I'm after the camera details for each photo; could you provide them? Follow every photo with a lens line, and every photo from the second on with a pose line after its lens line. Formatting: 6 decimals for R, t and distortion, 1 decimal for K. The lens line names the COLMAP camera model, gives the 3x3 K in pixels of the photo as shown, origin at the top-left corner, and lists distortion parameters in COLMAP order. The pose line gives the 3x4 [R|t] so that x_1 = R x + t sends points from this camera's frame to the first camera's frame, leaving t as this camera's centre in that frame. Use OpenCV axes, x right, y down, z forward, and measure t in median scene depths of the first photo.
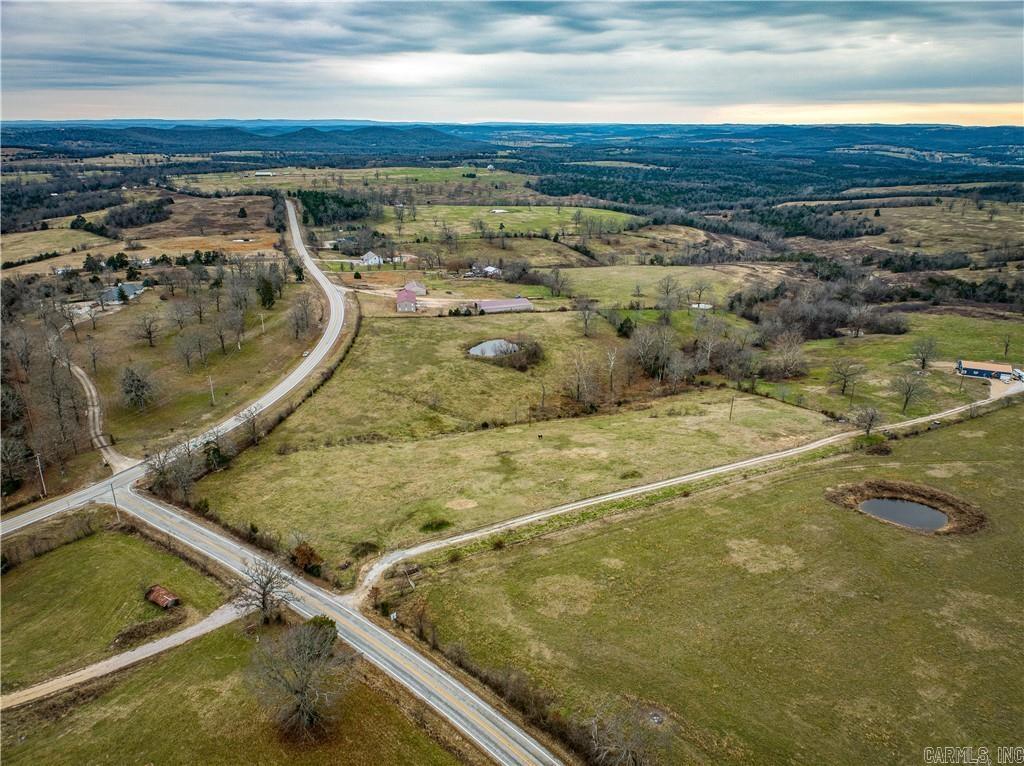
lens RADIAL K [[696.9, 0, 513.4], [0, 696.9, 395.1], [0, 0, 1]] dist [0.010442, -0.020370]
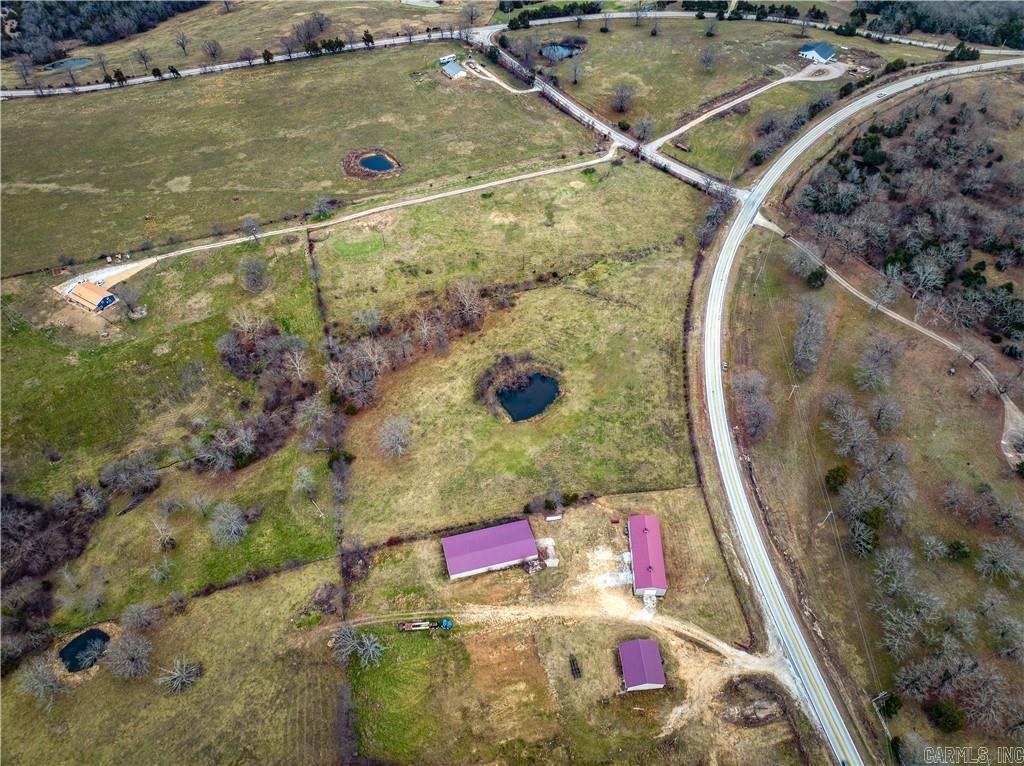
lens RADIAL K [[696.9, 0, 513.4], [0, 696.9, 395.1], [0, 0, 1]] dist [0.010442, -0.020370]
pose [[-0.986362, -0.136033, 0.092658, -0.176361], [0.037745, 0.361004, 0.931800, -1.683194], [-0.160206, 0.922589, -0.350946, 2.494097]]
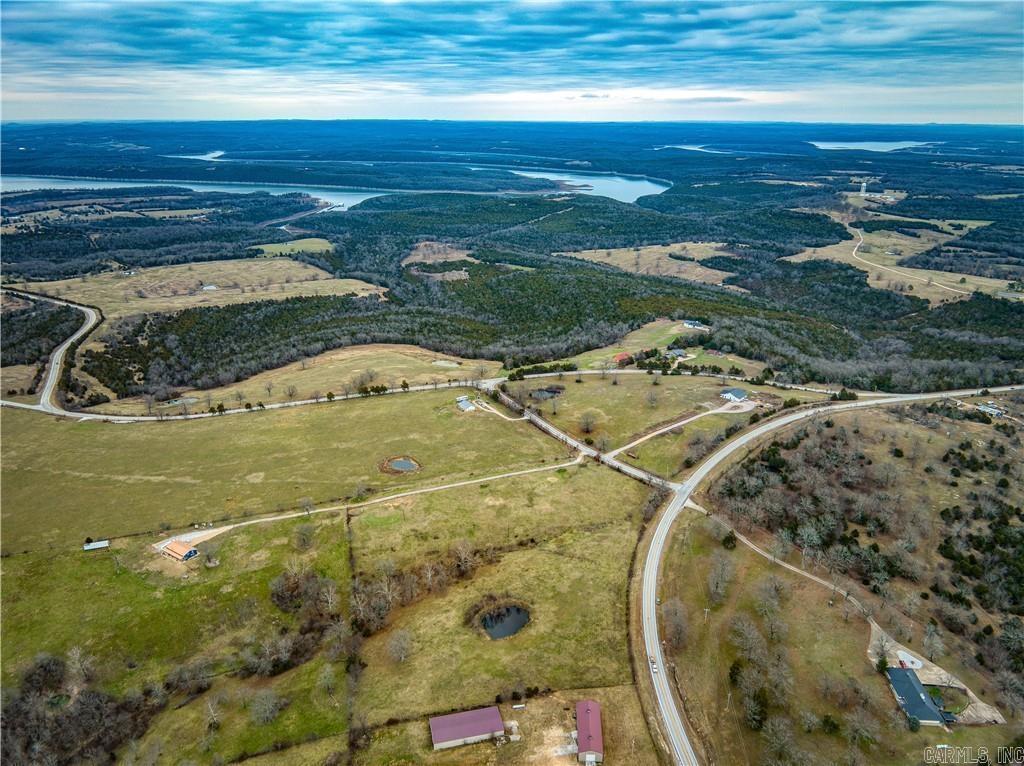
lens RADIAL K [[696.9, 0, 513.4], [0, 696.9, 395.1], [0, 0, 1]] dist [0.010442, -0.020370]
pose [[-0.981863, -0.081723, 0.171075, -0.394396], [0.052307, 0.750544, 0.658747, -2.069469], [-0.182234, 0.655747, -0.732657, 3.023133]]
